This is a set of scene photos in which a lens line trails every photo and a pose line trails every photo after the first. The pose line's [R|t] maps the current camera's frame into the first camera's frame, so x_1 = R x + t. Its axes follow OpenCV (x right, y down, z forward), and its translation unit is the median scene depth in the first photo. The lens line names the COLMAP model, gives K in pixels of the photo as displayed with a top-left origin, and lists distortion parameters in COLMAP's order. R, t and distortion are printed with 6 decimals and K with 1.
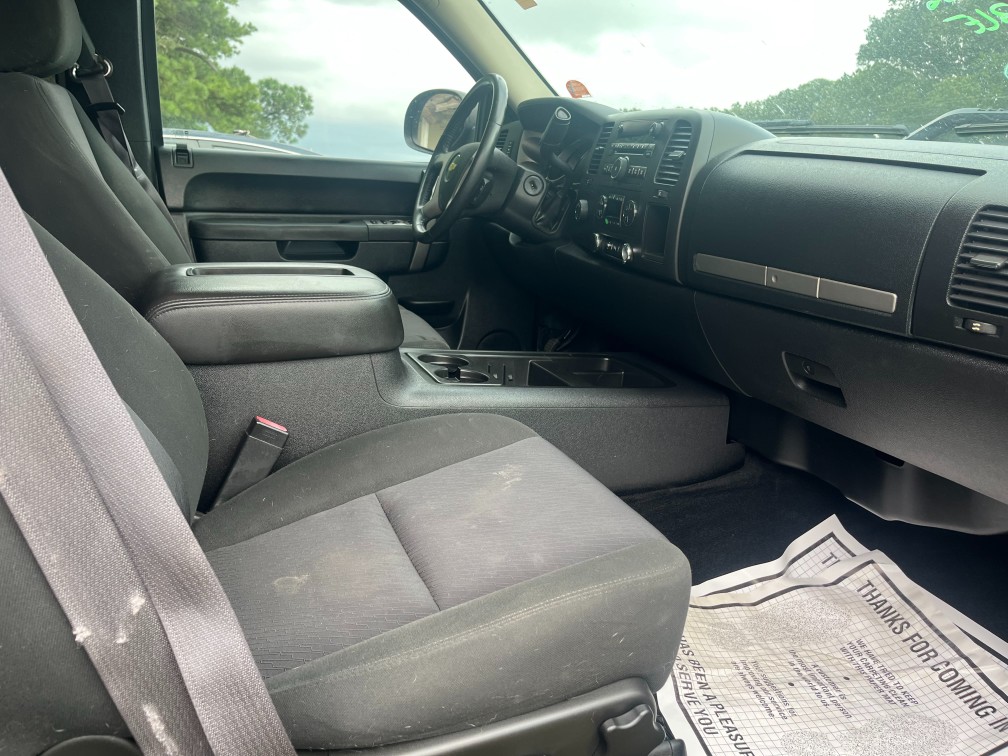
lens RADIAL K [[756.2, 0, 508.5], [0, 756.2, 376.5], [0, 0, 1]] dist [0.048498, -0.079070]
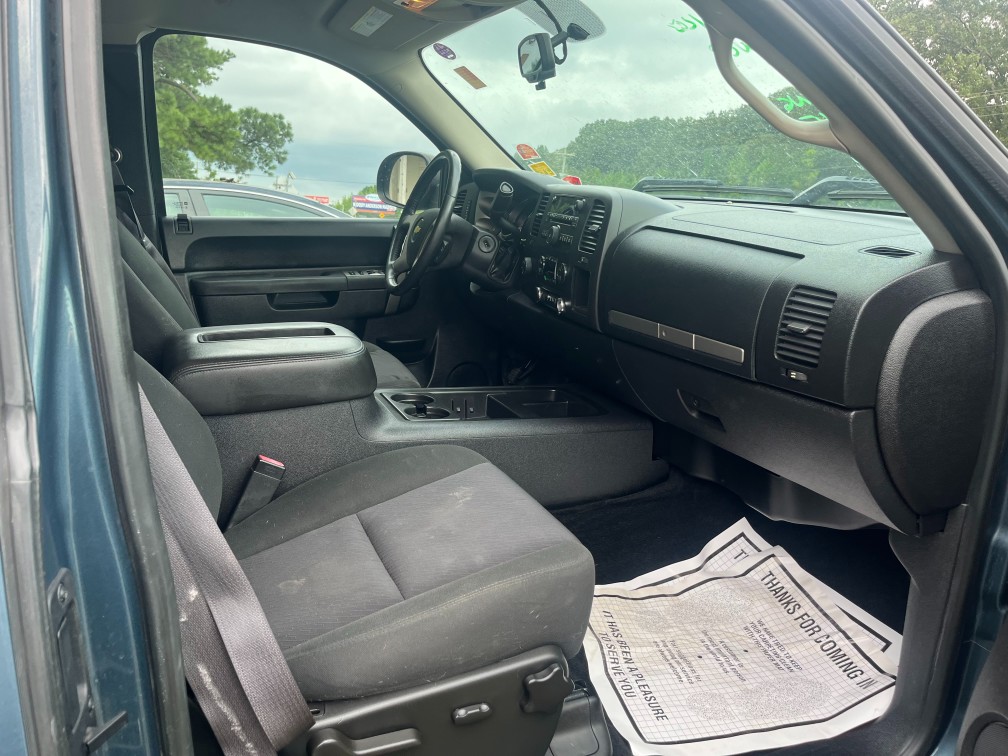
lens RADIAL K [[756.2, 0, 499.3], [0, 756.2, 374.3], [0, 0, 1]] dist [0.048498, -0.079070]
pose [[0.999375, -0.035064, 0.004588, 0.055695], [0.035149, 0.999183, -0.019970, -0.038120], [-0.003884, 0.020119, 0.999790, -0.229524]]
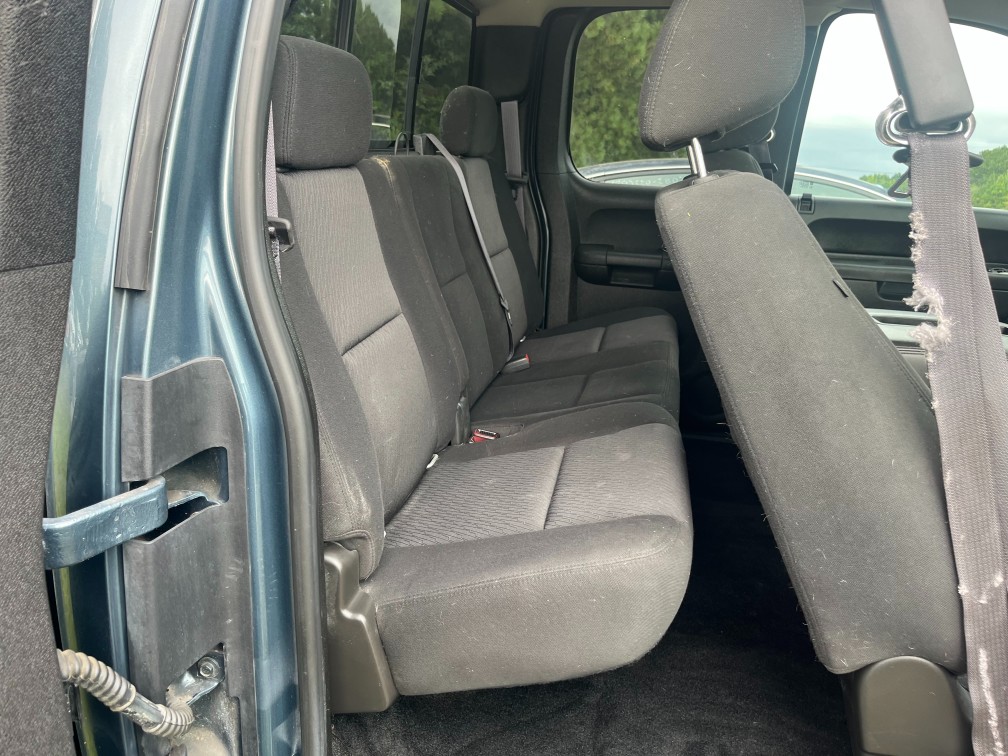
lens RADIAL K [[756.2, 0, 504.0], [0, 756.2, 379.6], [0, 0, 1]] dist [0.048498, -0.079070]
pose [[0.835889, 0.150998, -0.527720, -0.254566], [-0.153241, 0.987387, 0.039797, 0.000519], [0.527073, 0.047602, 0.848486, -0.346881]]
